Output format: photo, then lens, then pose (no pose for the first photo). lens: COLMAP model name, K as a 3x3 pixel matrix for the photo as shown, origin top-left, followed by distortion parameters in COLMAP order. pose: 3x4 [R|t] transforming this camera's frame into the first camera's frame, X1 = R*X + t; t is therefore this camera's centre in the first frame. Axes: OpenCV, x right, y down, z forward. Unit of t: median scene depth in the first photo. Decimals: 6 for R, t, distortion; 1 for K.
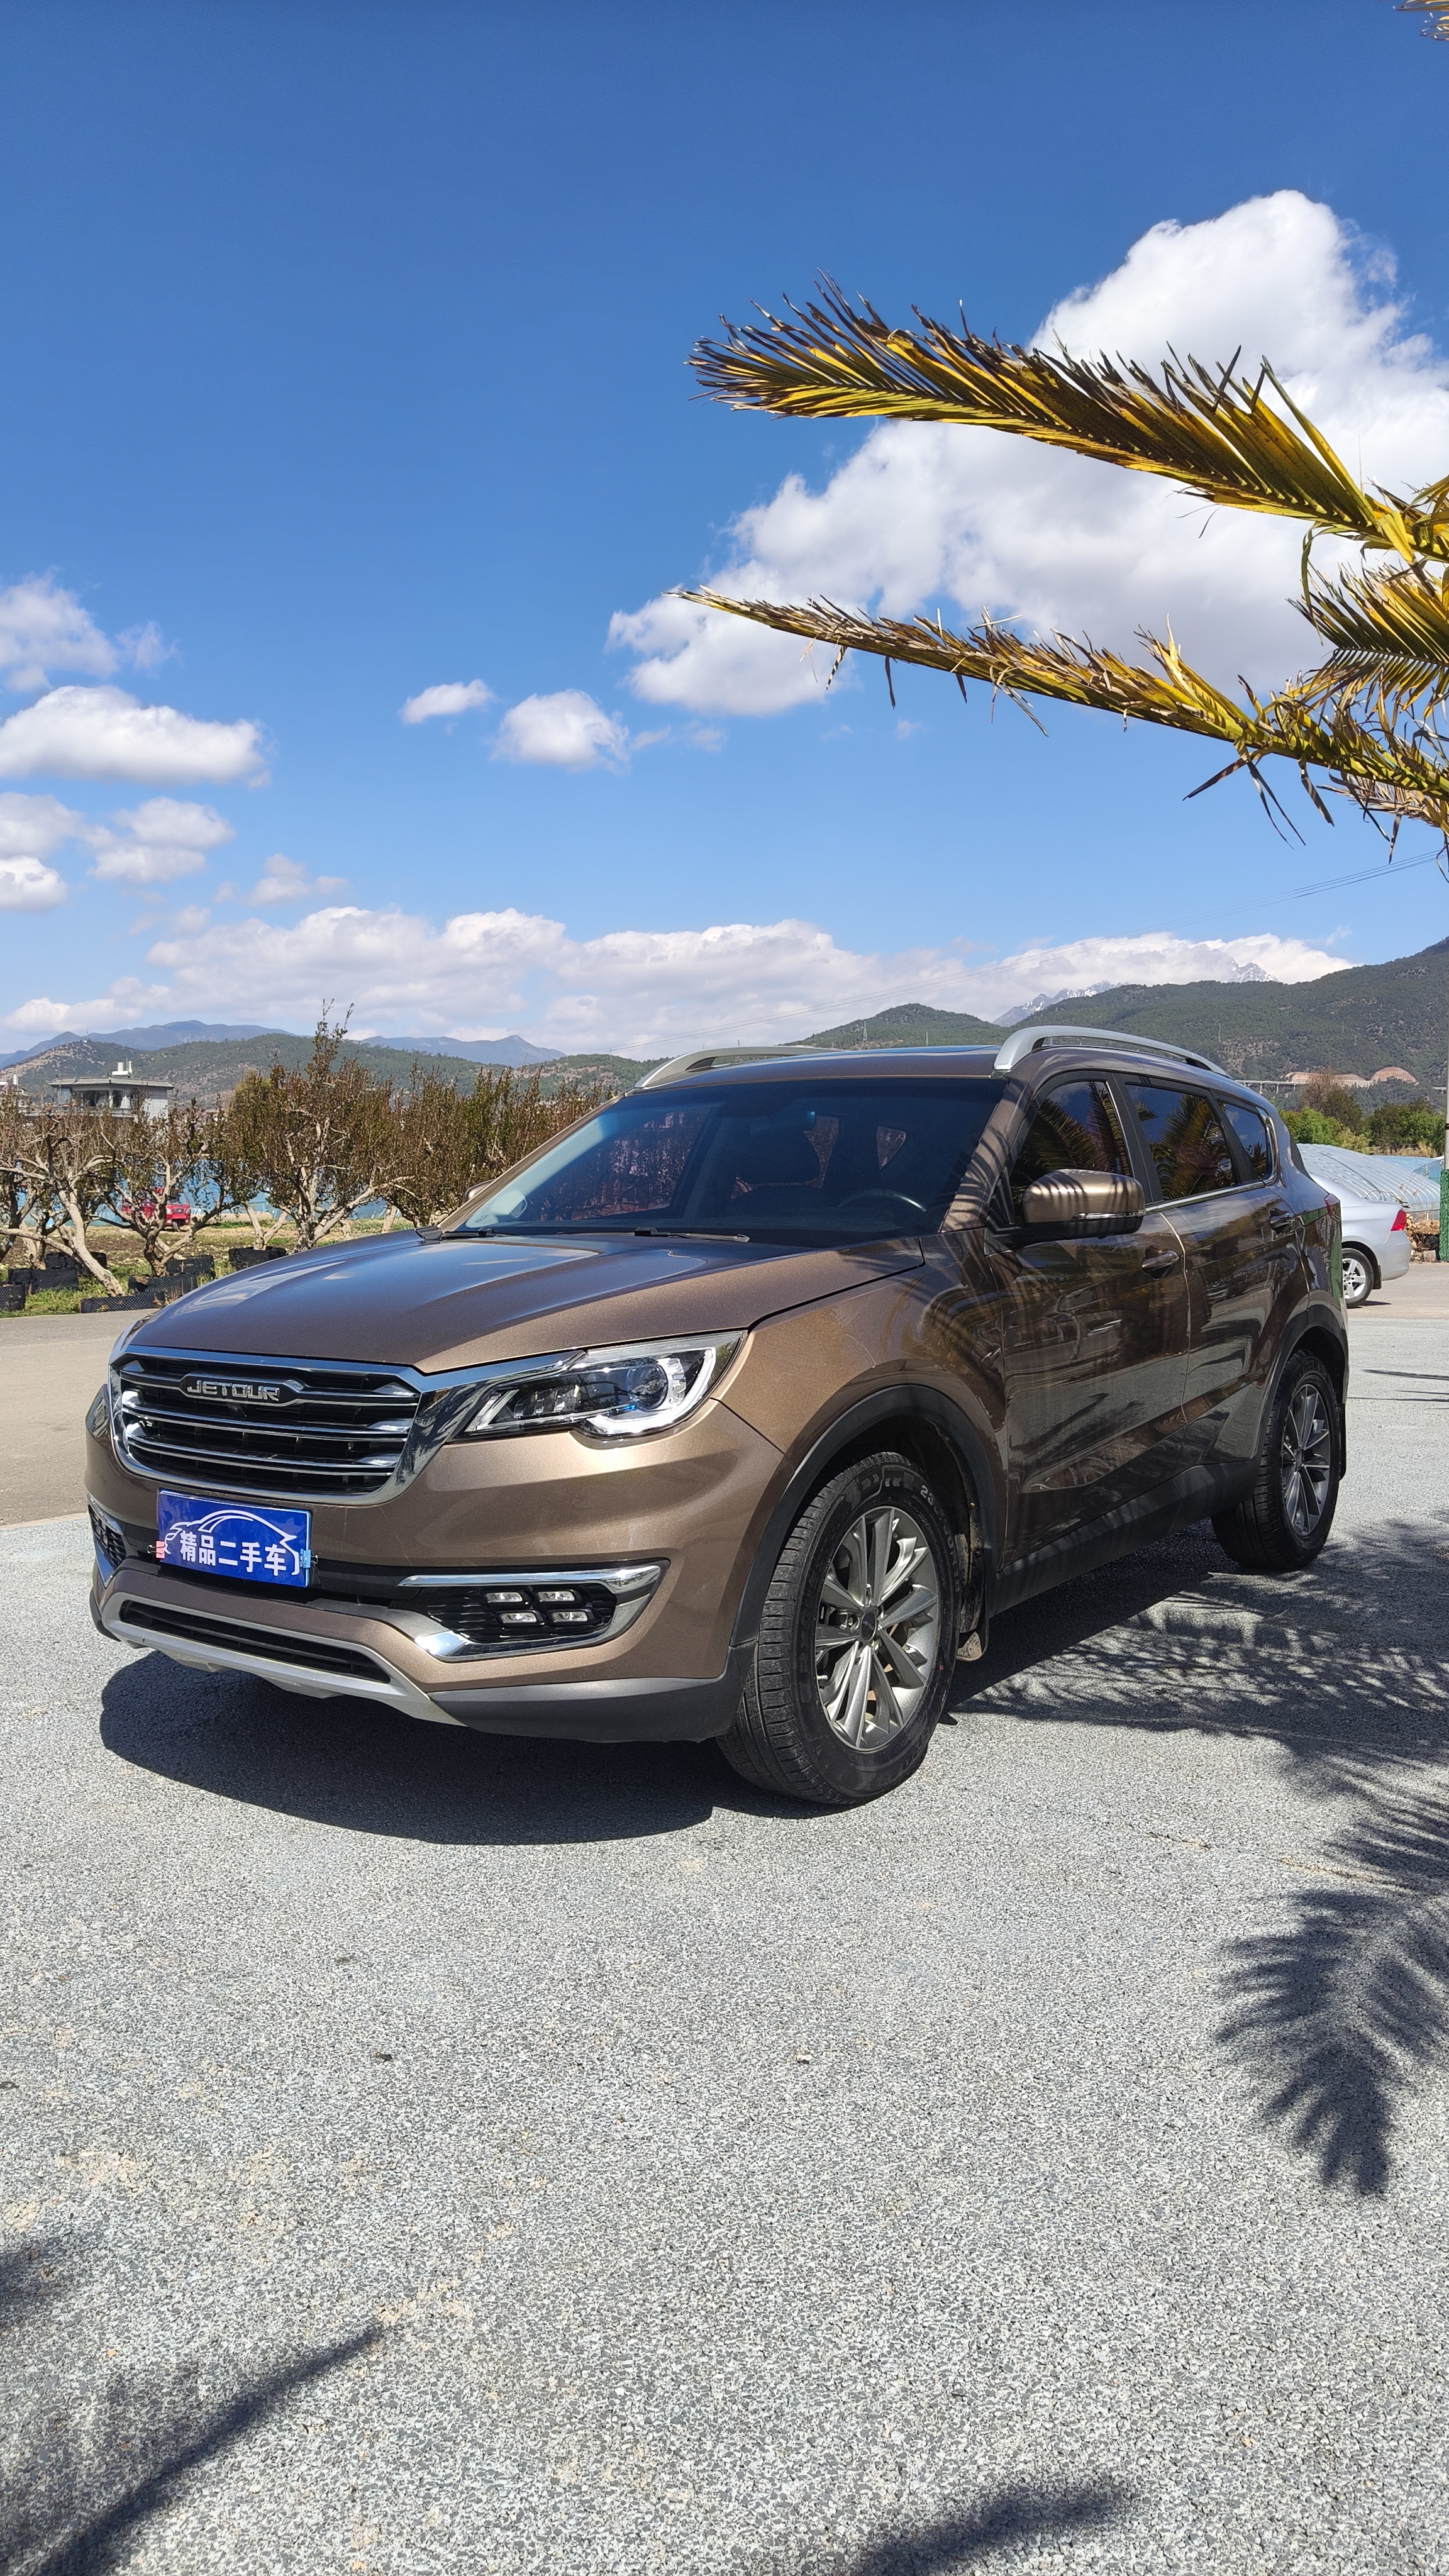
lens RADIAL K [[1750.7, 0, 726.5], [0, 1750.7, 1280.0], [0, 0, 1]] dist [0.073262, -0.003936]
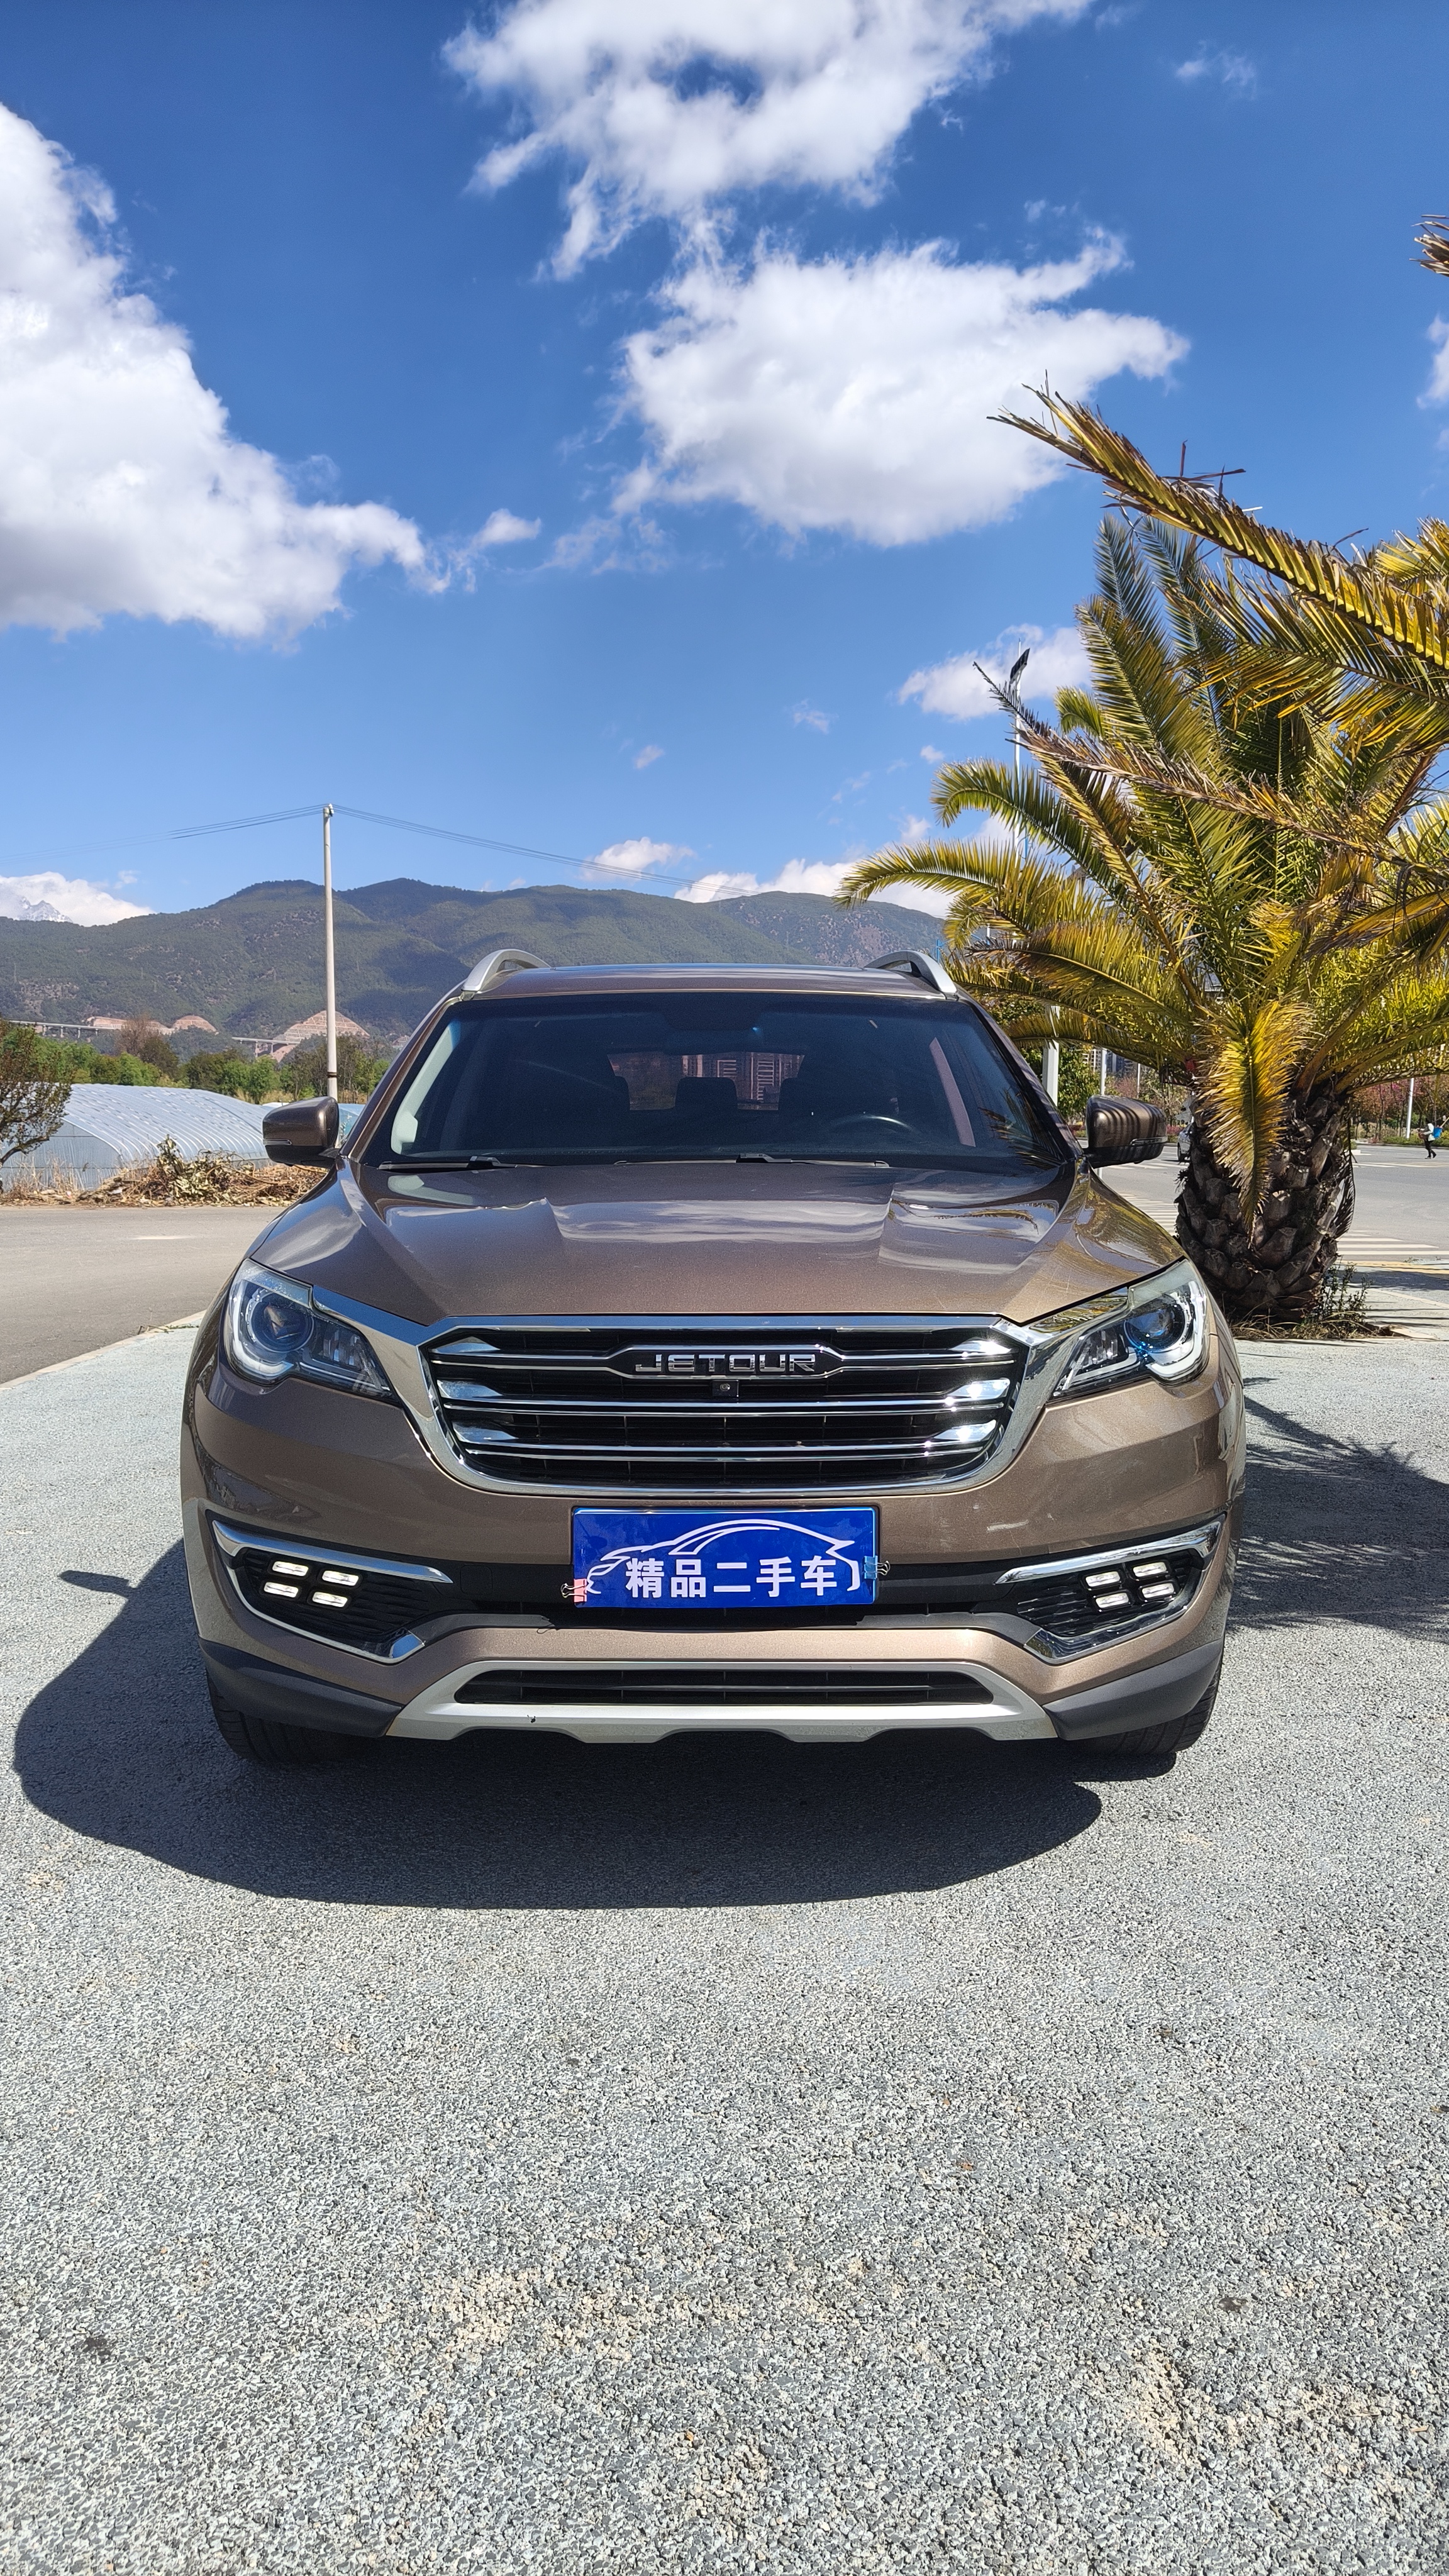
lens RADIAL K [[1750.7, 0, 717.7], [0, 1750.7, 1282.2], [0, 0, 1]] dist [0.073262, -0.003936]
pose [[0.806481, -0.045748, 0.589487, -0.733434], [0.026983, 0.998811, 0.040599, -0.002525], [-0.590644, -0.016836, 0.806757, 0.402586]]
